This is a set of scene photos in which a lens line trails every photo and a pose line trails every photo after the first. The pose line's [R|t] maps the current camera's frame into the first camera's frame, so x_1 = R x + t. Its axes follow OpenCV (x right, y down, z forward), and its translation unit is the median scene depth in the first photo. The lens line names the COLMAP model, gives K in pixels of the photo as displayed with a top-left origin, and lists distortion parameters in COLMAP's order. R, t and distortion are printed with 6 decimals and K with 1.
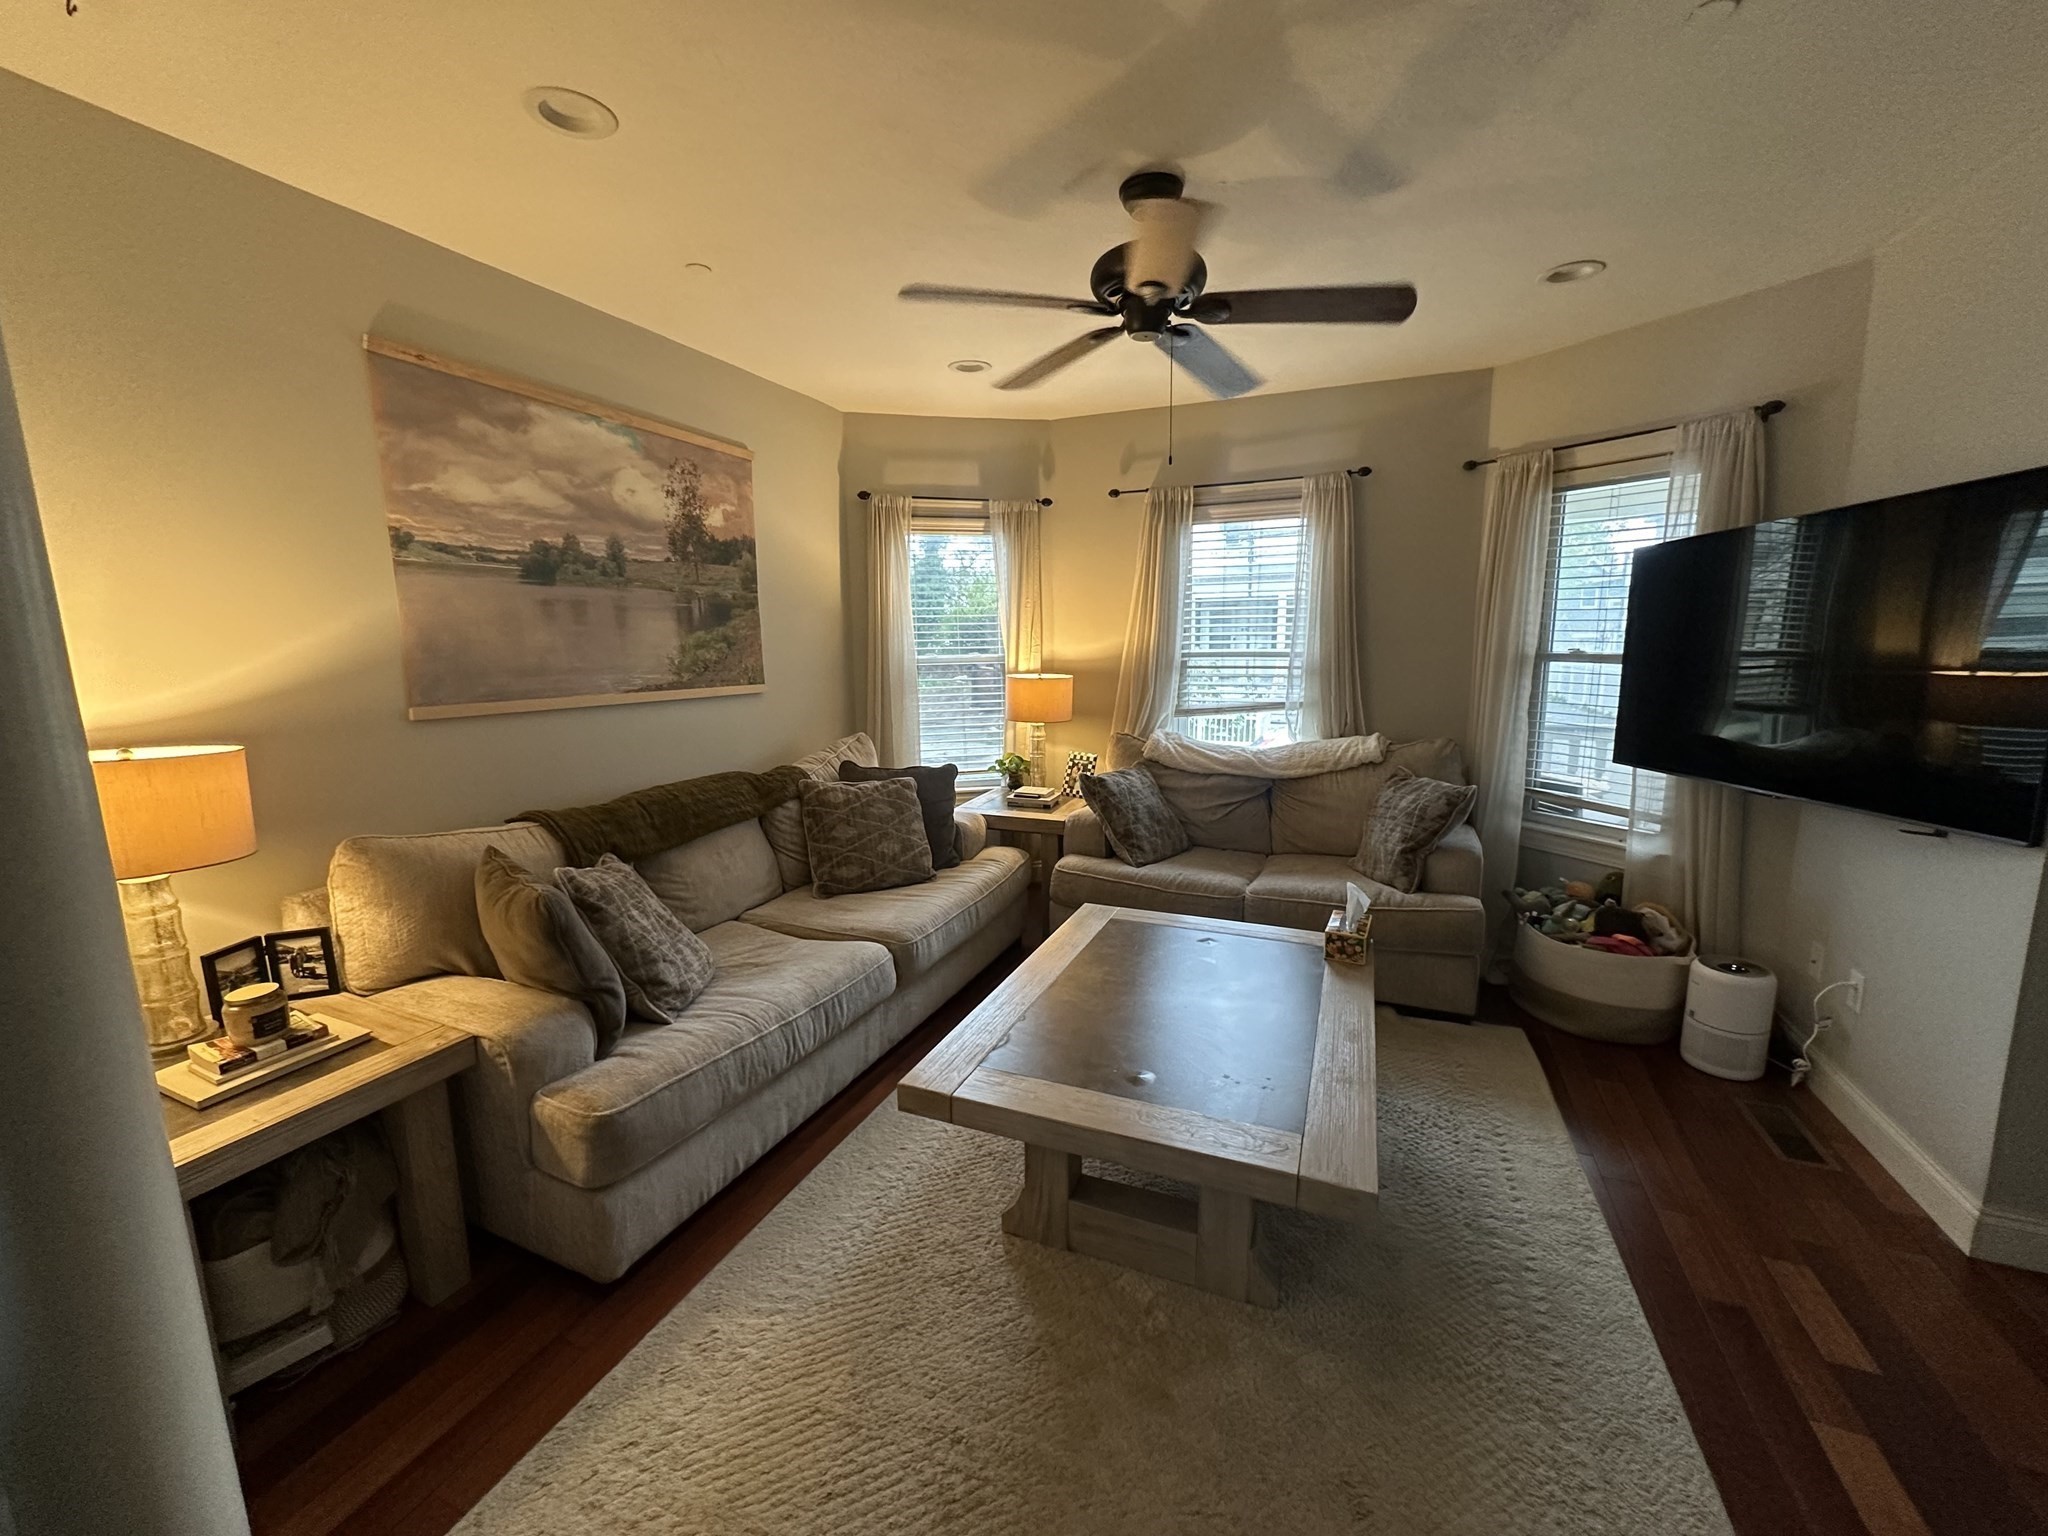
lens RADIAL K [[815.6, 0, 1024.3], [0, 815.6, 766.3], [0, 0, 1]] dist [-0.000729, -0.000214]
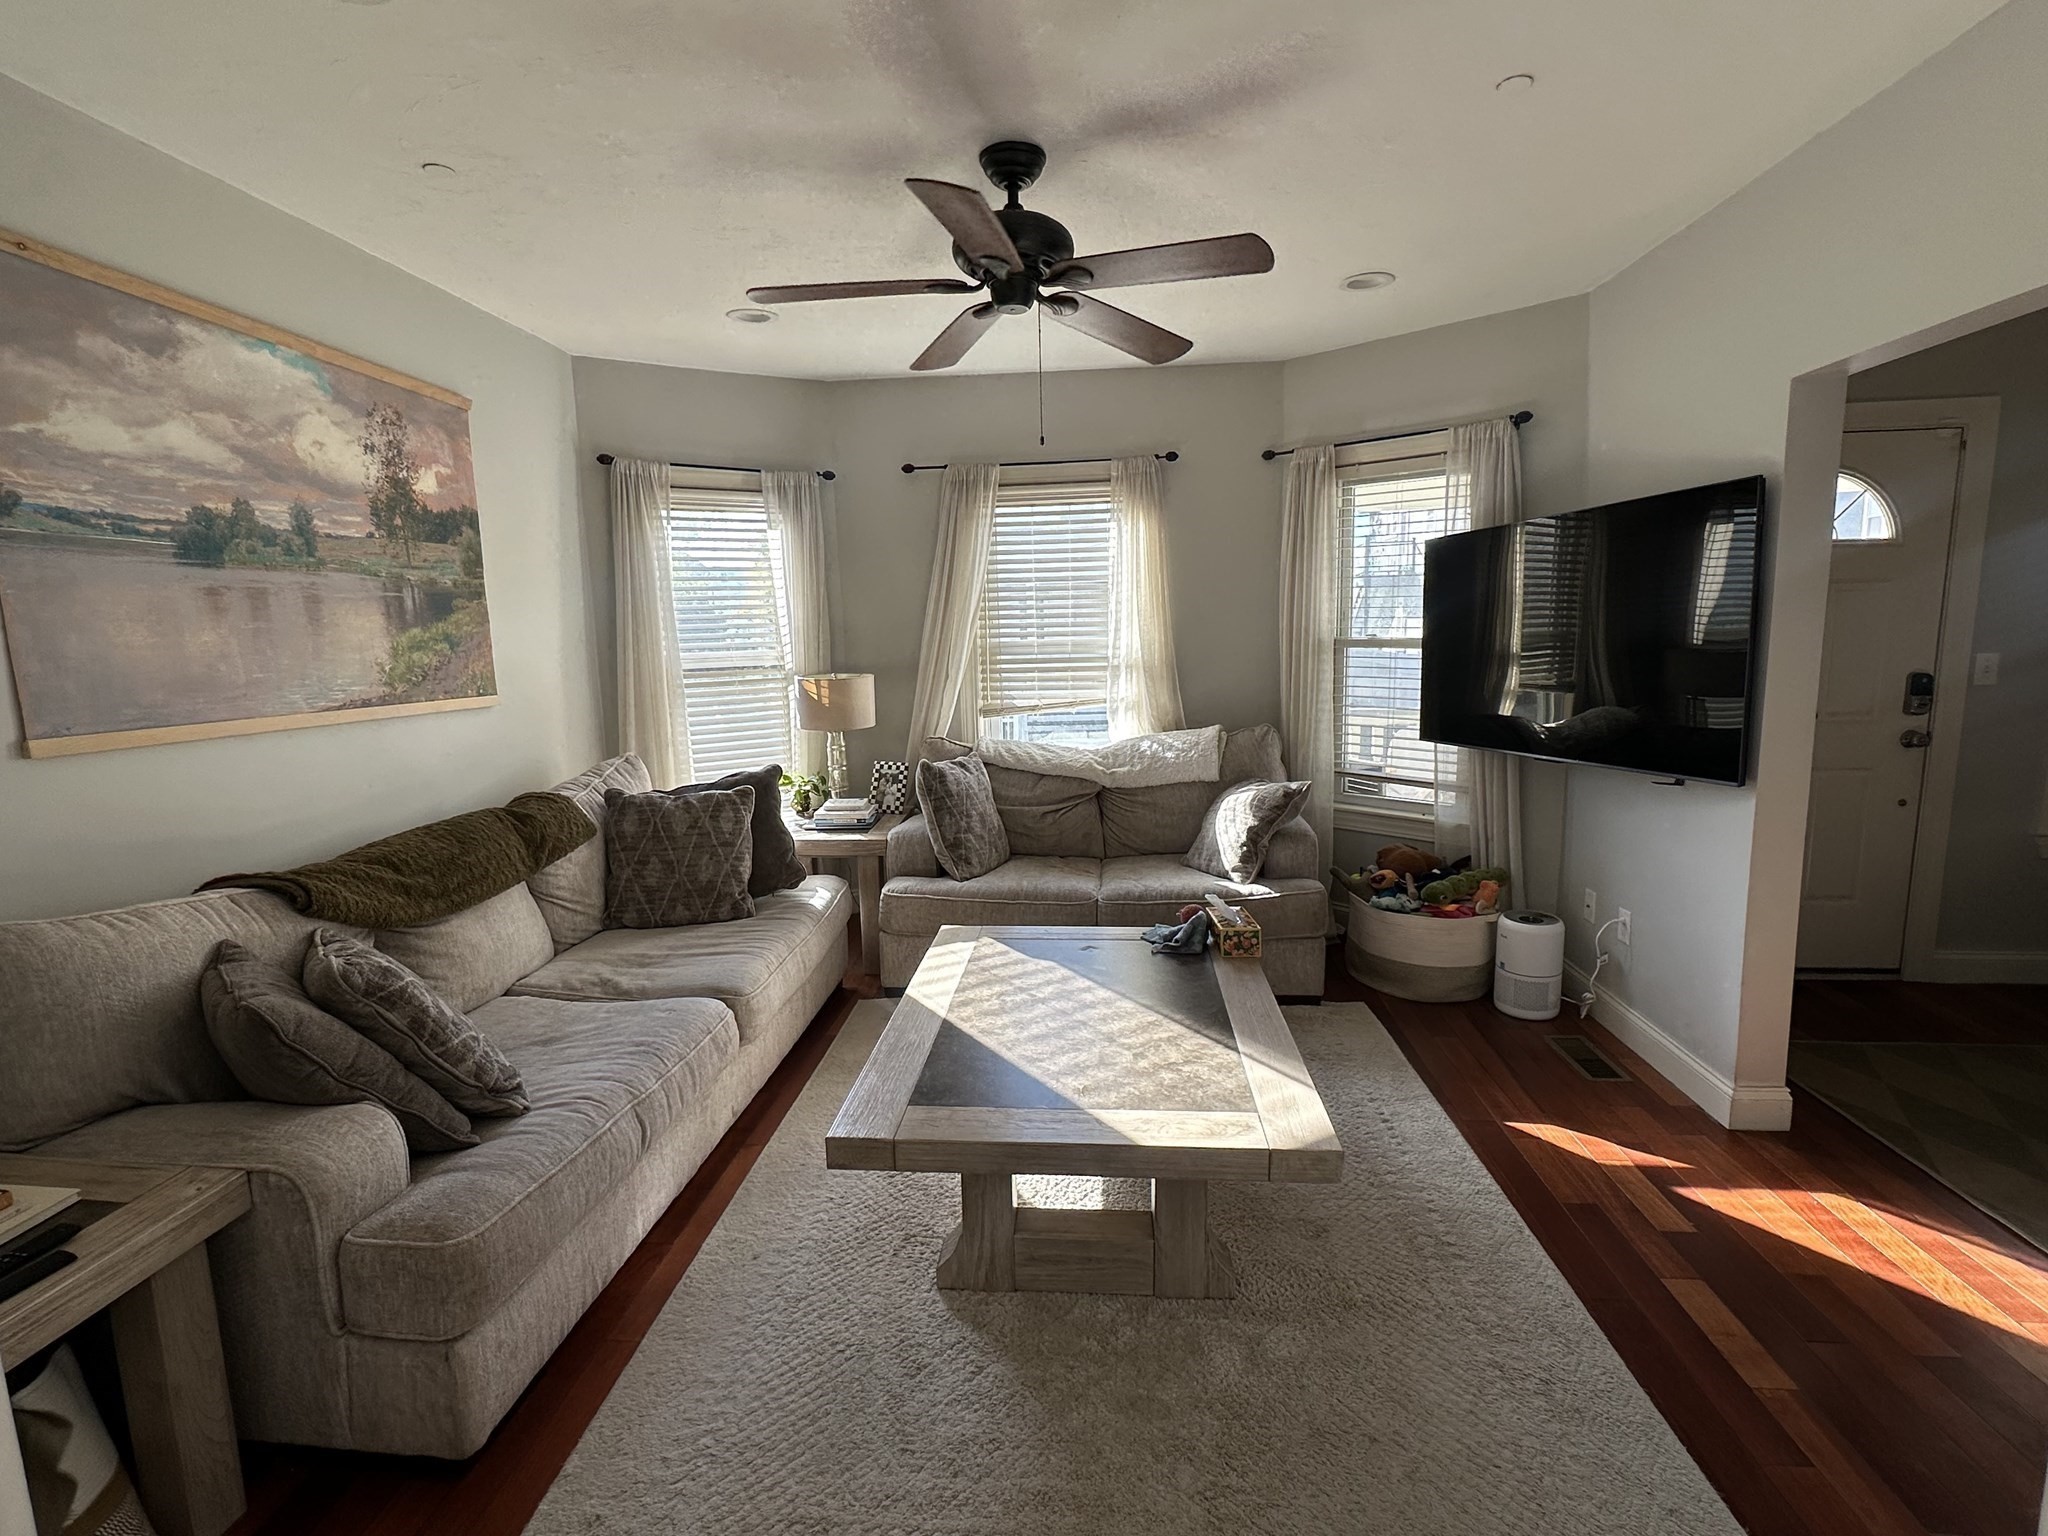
lens RADIAL K [[956.2, 0, 1025.8], [0, 956.2, 765.7], [0, 0, 1]] dist [-0.002792, -0.000491]
pose [[0.951401, -0.055793, 0.302857, -0.149549], [0.061359, 0.998076, -0.008887, 0.007875], [-0.301779, 0.027038, 0.952994, -0.031666]]
